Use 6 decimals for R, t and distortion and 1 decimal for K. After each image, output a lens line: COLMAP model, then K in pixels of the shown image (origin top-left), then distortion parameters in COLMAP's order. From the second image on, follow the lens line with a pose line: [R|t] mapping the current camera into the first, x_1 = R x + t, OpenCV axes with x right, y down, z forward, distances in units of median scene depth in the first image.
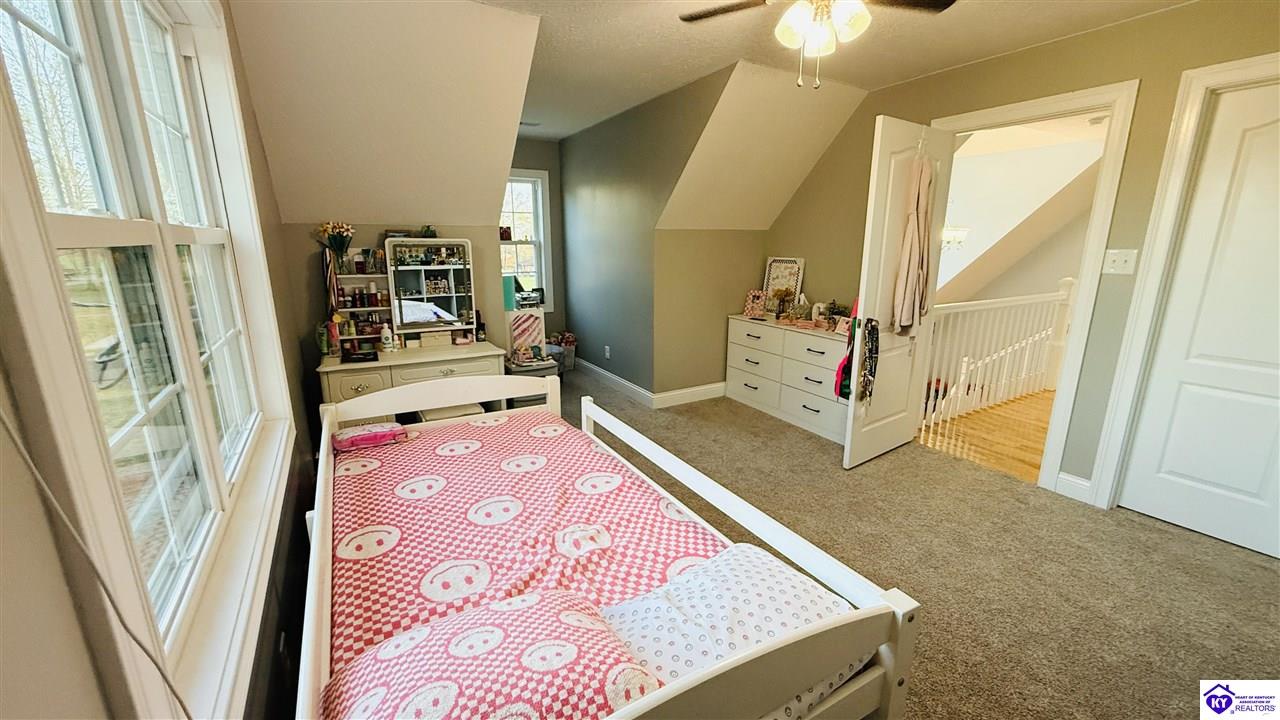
lens RADIAL K [[509.2, 0, 640.3], [0, 509.2, 364.1], [0, 0, 1]] dist [-0.003911, 0.000288]
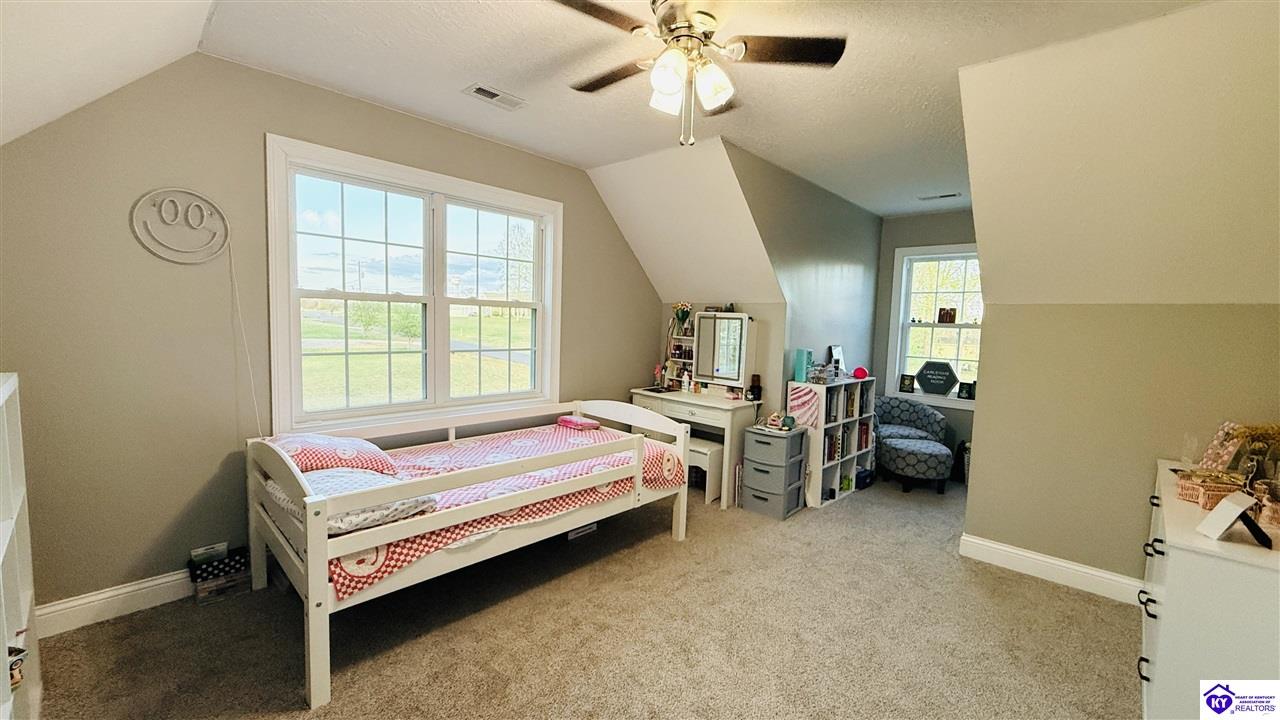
lens RADIAL K [[509.2, 0, 638.3], [0, 509.2, 364.7], [0, 0, 1]] dist [-0.003911, 0.000288]
pose [[0.282289, 0.095129, -0.954601, 0.642716], [-0.259008, 0.965676, 0.019640, -0.074285], [0.923703, 0.241705, 0.297239, 0.373938]]
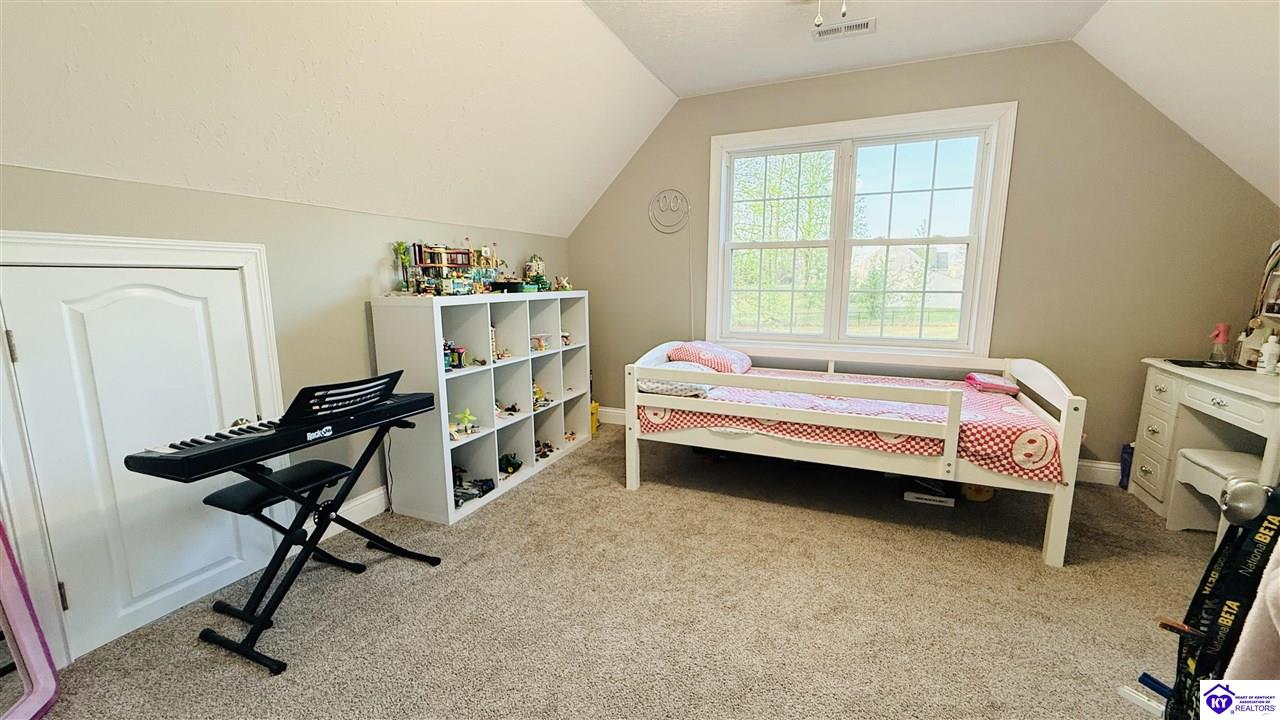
lens RADIAL K [[509.2, 0, 632.8], [0, 509.2, 361.6], [0, 0, 1]] dist [-0.003911, 0.000288]
pose [[-0.810155, 0.098005, -0.577965, 0.578476], [-0.134970, 0.928253, 0.346596, -0.141793], [0.570466, 0.358804, -0.738801, 0.820306]]
